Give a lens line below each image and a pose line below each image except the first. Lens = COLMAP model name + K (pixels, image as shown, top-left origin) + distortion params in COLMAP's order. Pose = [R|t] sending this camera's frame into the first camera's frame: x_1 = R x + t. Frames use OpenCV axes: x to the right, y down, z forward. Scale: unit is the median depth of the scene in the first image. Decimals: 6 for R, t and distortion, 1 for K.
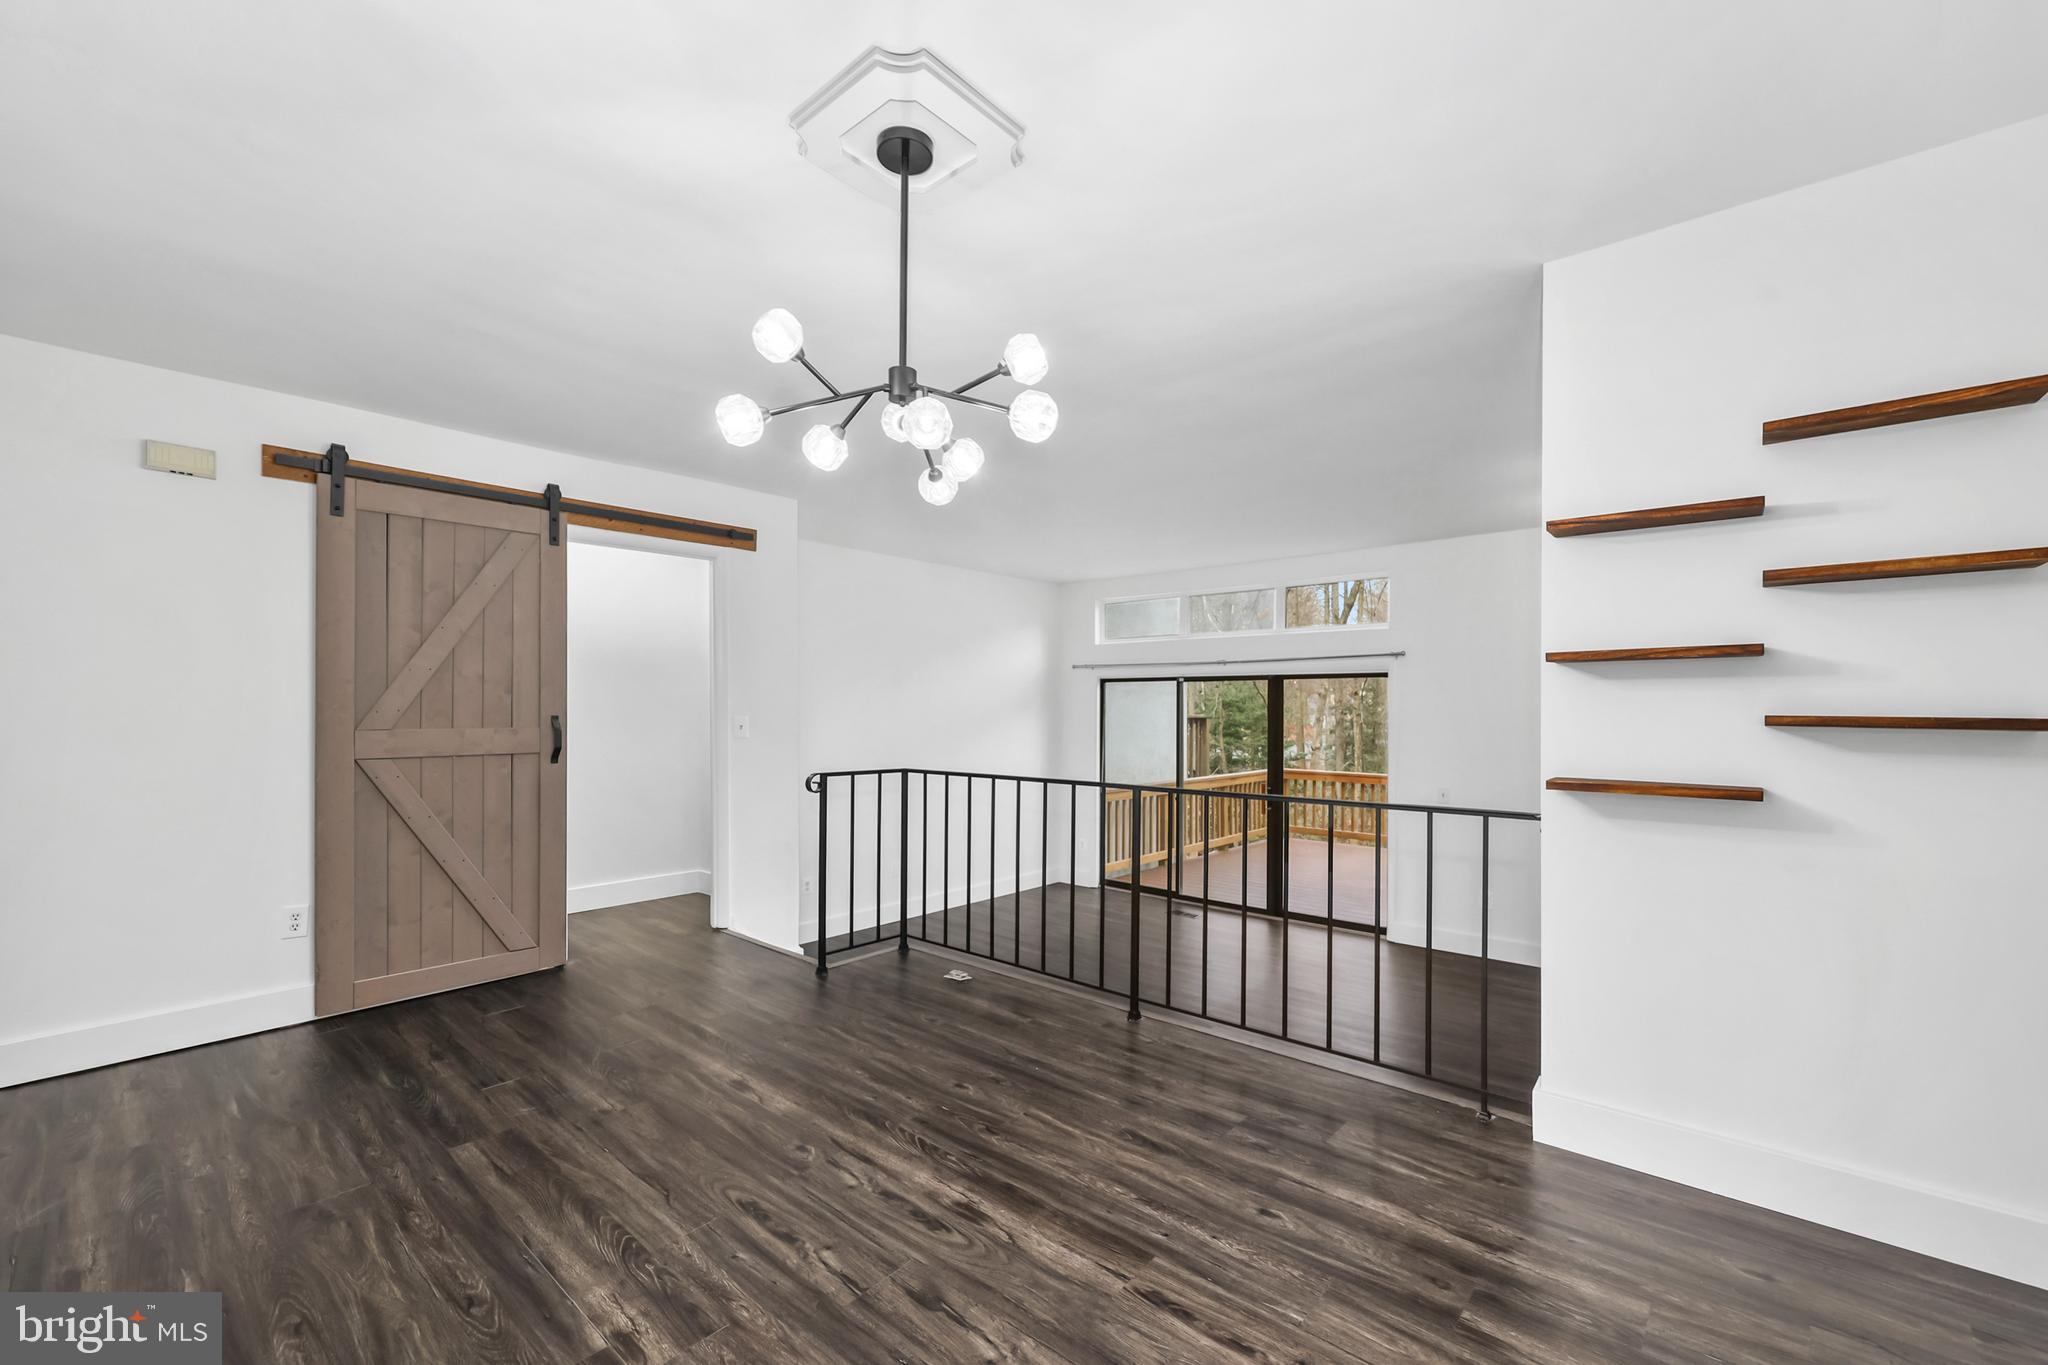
lens RADIAL K [[843.7, 0, 1019.1], [0, 843.7, 704.9], [0, 0, 1]] dist [-0.002120, 0.000456]
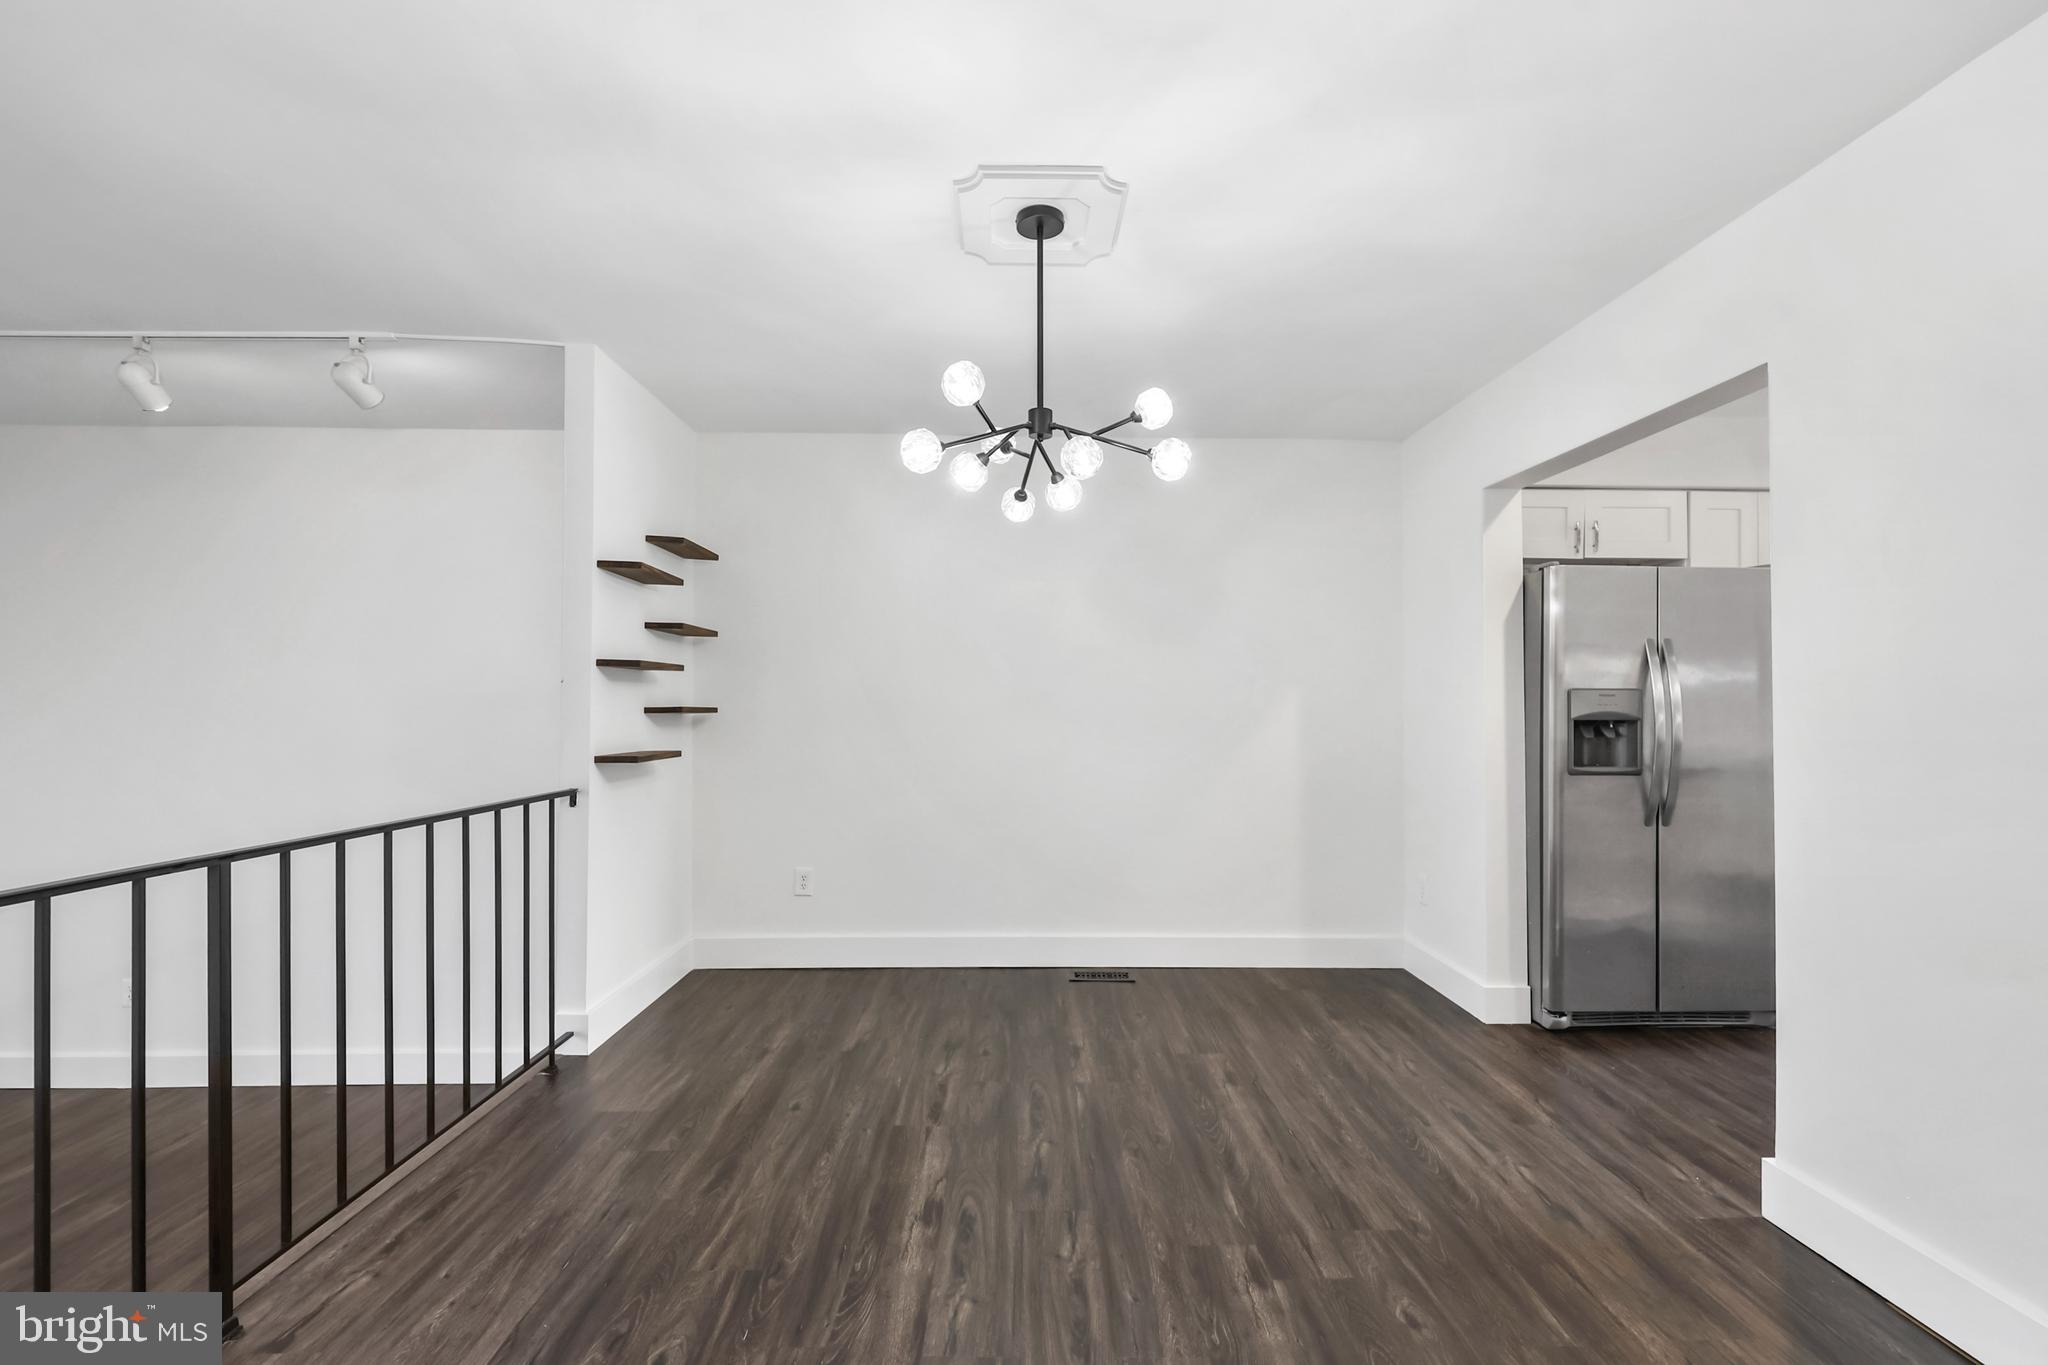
lens RADIAL K [[843.7, 0, 1023.9], [0, 843.7, 703.6], [0, 0, 1]] dist [-0.002120, 0.000456]
pose [[-0.660759, 0.003748, 0.750589, -0.938625], [-0.005278, 0.999940, -0.009640, 0.007021], [-0.750580, -0.010331, -0.660699, 1.681888]]
